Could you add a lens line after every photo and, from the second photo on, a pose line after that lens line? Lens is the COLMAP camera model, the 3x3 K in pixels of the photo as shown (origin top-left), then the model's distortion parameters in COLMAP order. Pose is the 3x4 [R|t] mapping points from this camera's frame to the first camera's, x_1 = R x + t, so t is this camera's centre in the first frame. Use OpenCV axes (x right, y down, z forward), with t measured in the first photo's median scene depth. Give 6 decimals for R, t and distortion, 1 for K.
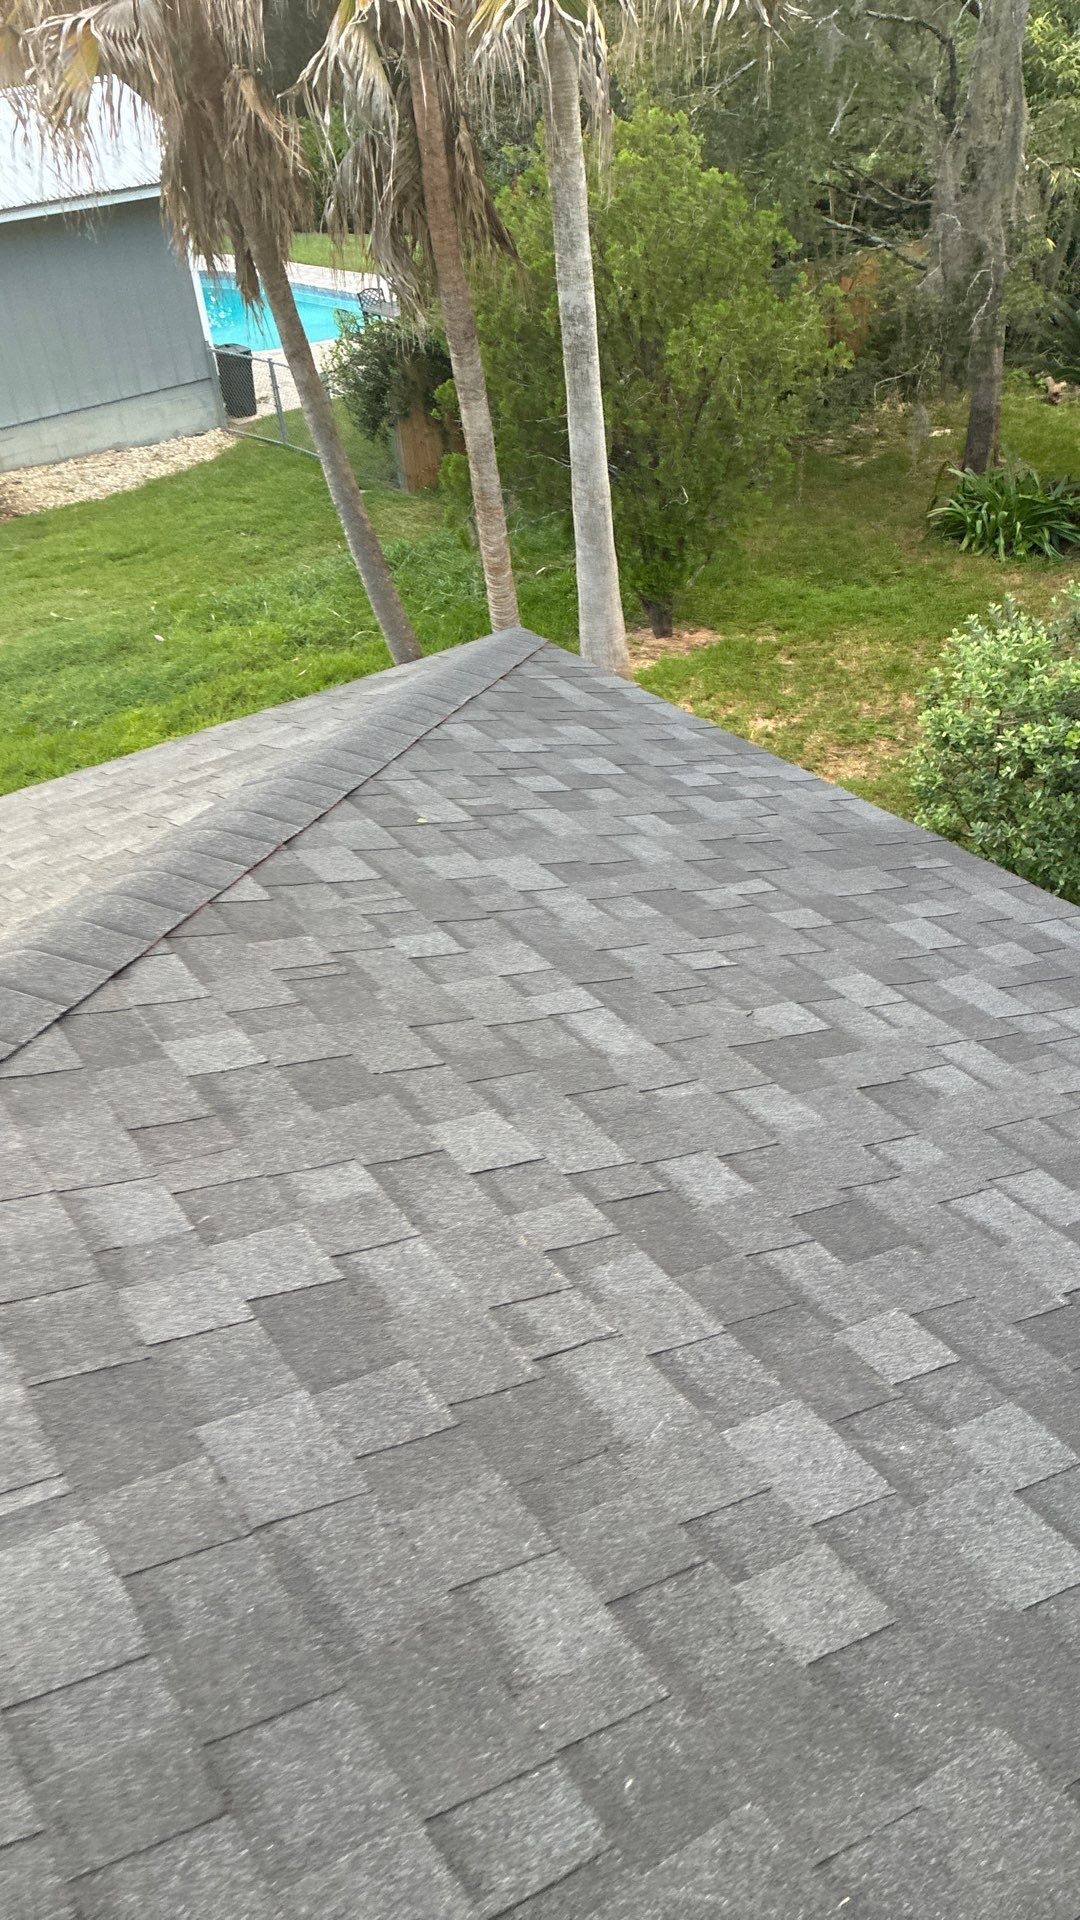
lens RADIAL K [[1501.8, 0, 554.2], [0, 1501.8, 992.3], [0, 0, 1]] dist [0.010924, -0.001012]
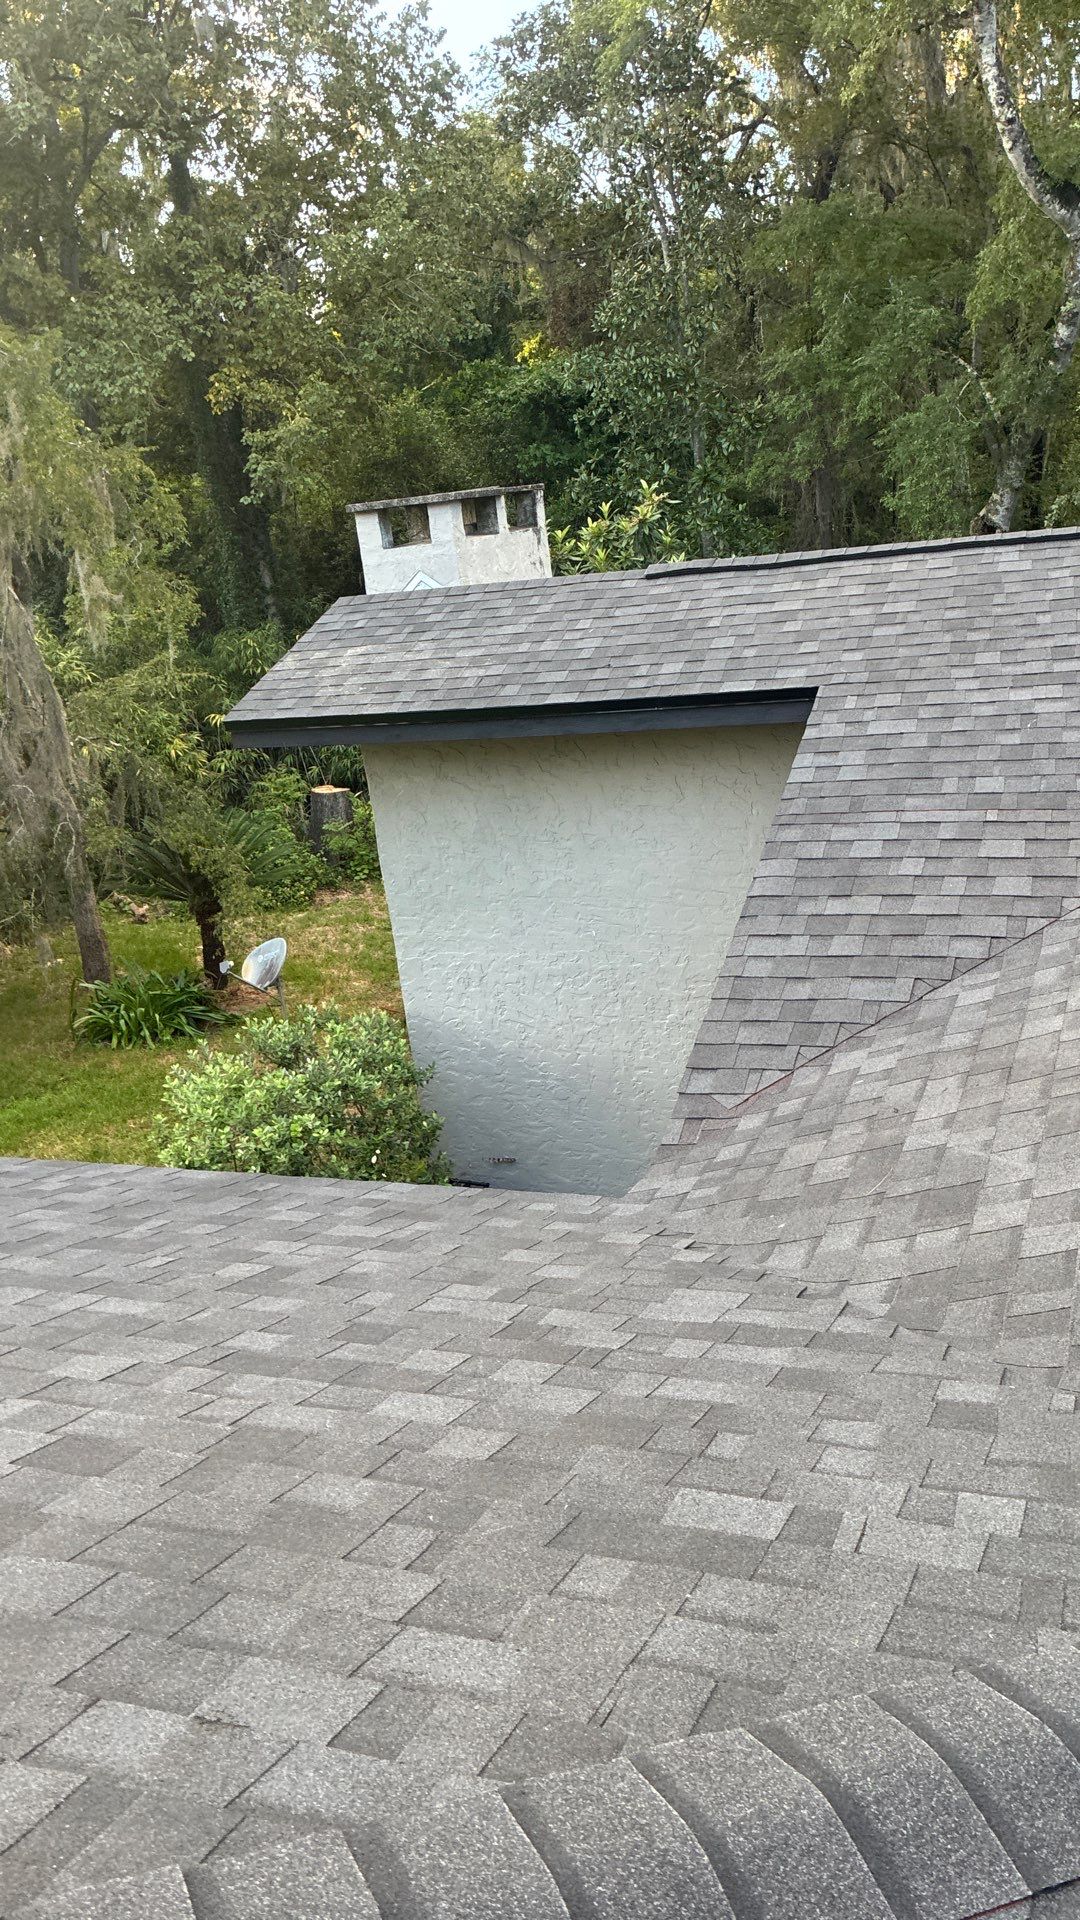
lens RADIAL K [[1501.8, 0, 554.2], [0, 1501.8, 992.3], [0, 0, 1]] dist [0.010924, -0.001012]
pose [[0.817519, -0.194909, 0.541916, -0.117716], [0.365346, 0.902920, -0.226402, 0.080446], [-0.445179, 0.383075, 0.809363, -0.117554]]
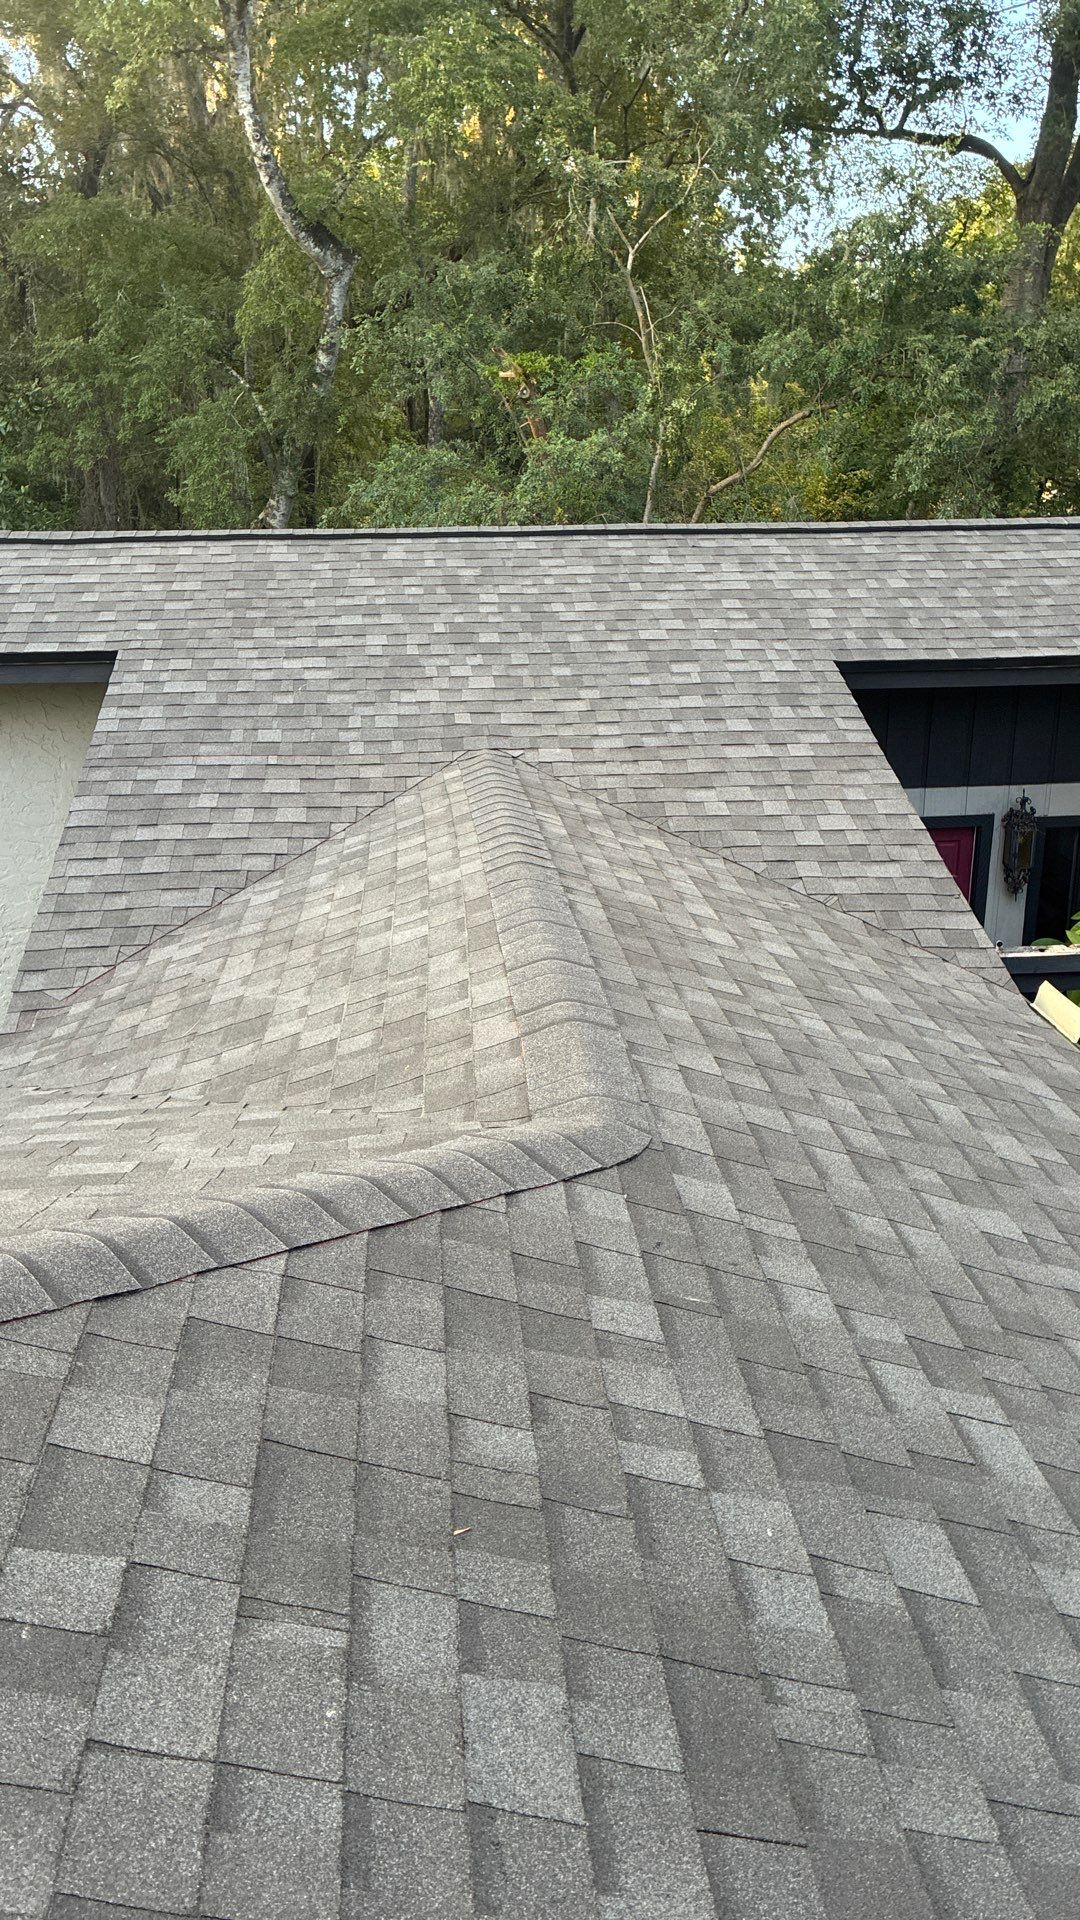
lens RADIAL K [[1501.8, 0, 554.2], [0, 1501.8, 992.3], [0, 0, 1]] dist [0.010924, -0.001012]
pose [[0.489429, -0.227379, 0.841878, -0.243736], [0.471046, 0.881382, -0.035796, 0.157884], [-0.733876, 0.414083, 0.538480, -0.207570]]
